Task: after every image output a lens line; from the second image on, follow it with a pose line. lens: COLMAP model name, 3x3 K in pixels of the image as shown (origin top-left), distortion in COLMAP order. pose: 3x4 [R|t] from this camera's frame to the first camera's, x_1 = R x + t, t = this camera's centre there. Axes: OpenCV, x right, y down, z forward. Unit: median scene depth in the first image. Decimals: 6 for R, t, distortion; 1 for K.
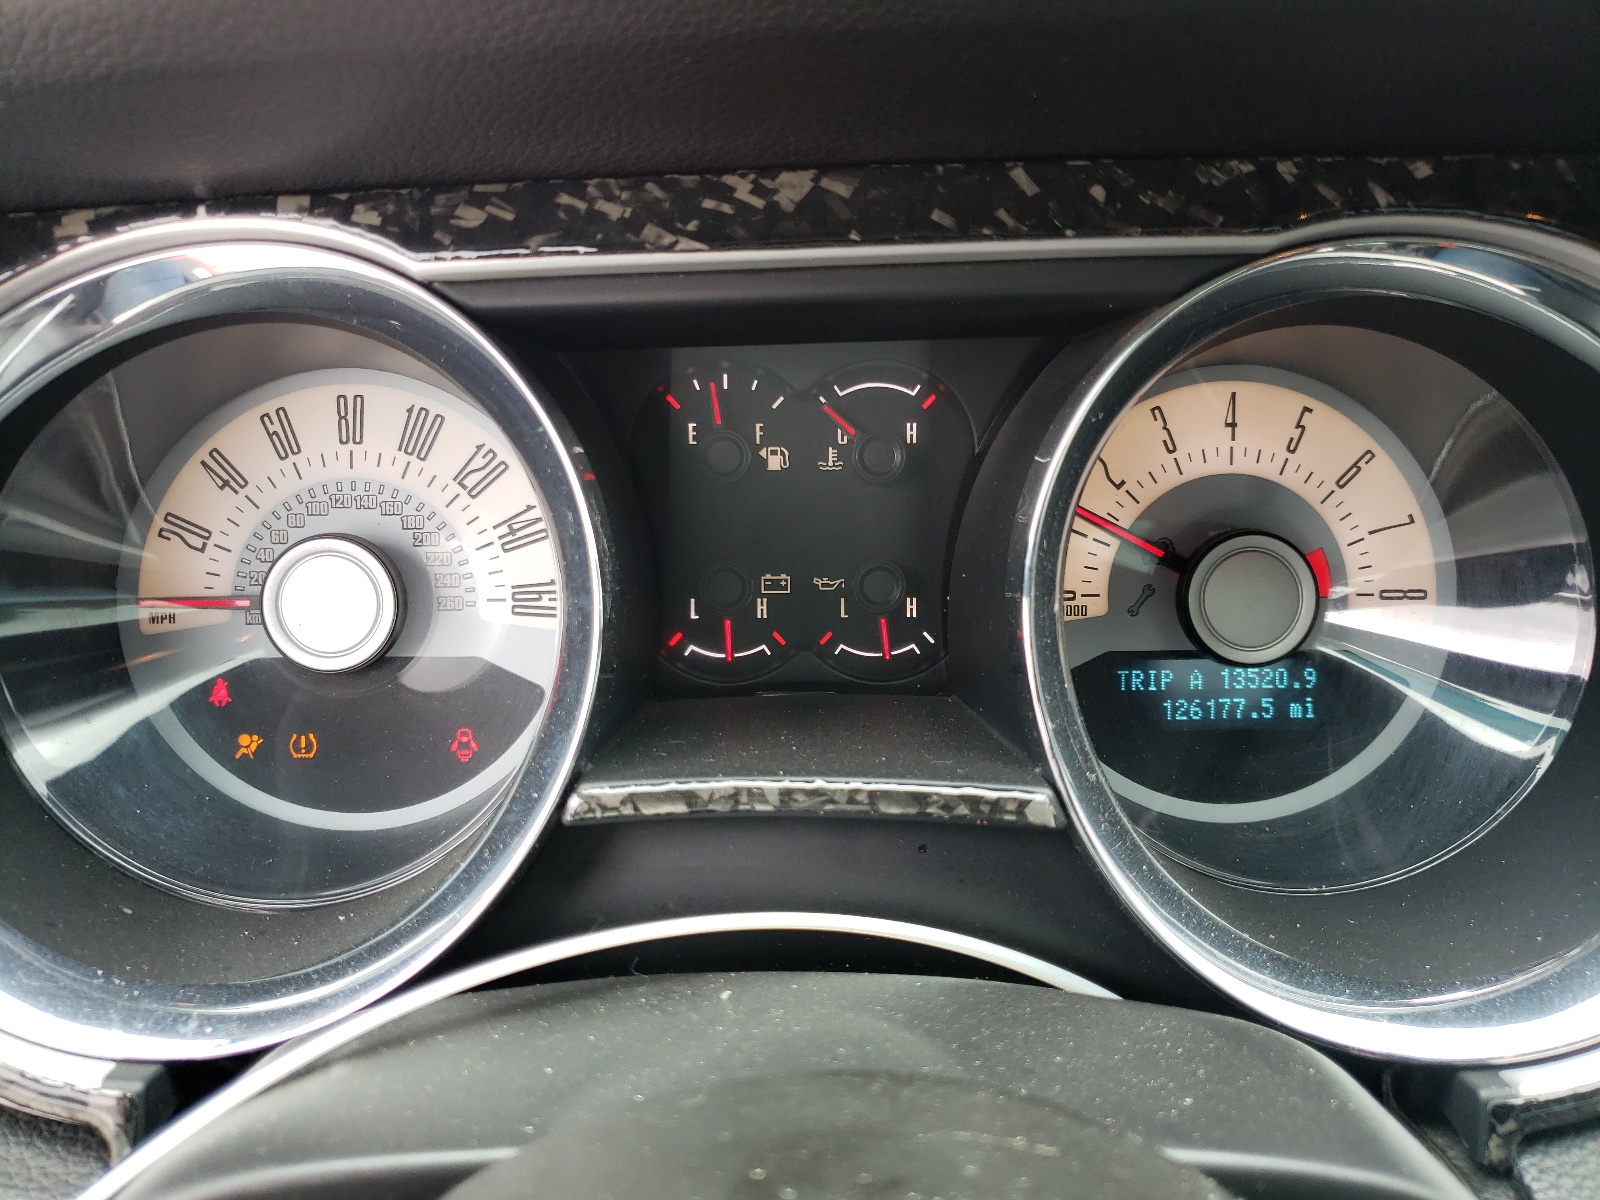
lens RADIAL K [[1198.3, 0, 798.7], [0, 1198.3, 602.7], [0, 0, 1]] dist [0.011013, 0.003227]
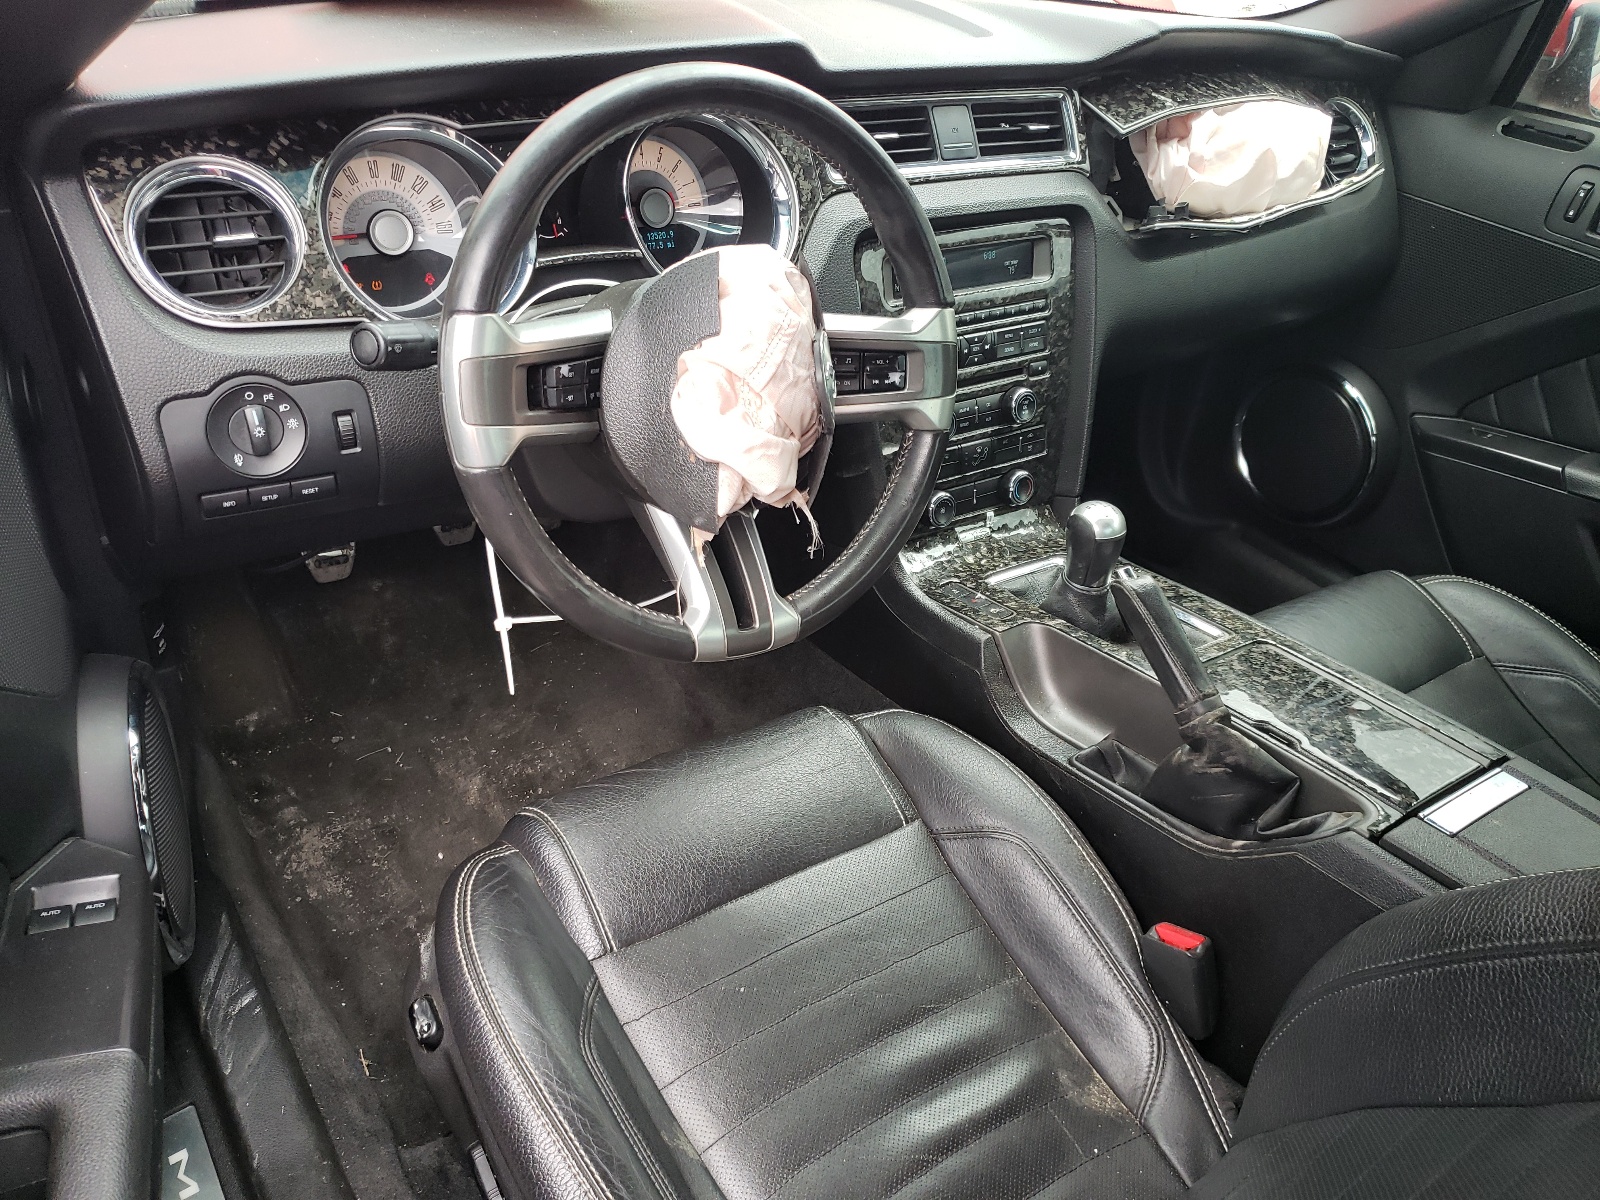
lens RADIAL K [[1198.3, 0, 802.9], [0, 1198.3, 601.0], [0, 0, 1]] dist [0.011013, 0.003227]
pose [[0.829840, -0.241505, 0.503031, -1.230116], [0.088283, 0.946957, 0.308995, 0.032725], [-0.550973, -0.212008, 0.807144, -2.165309]]
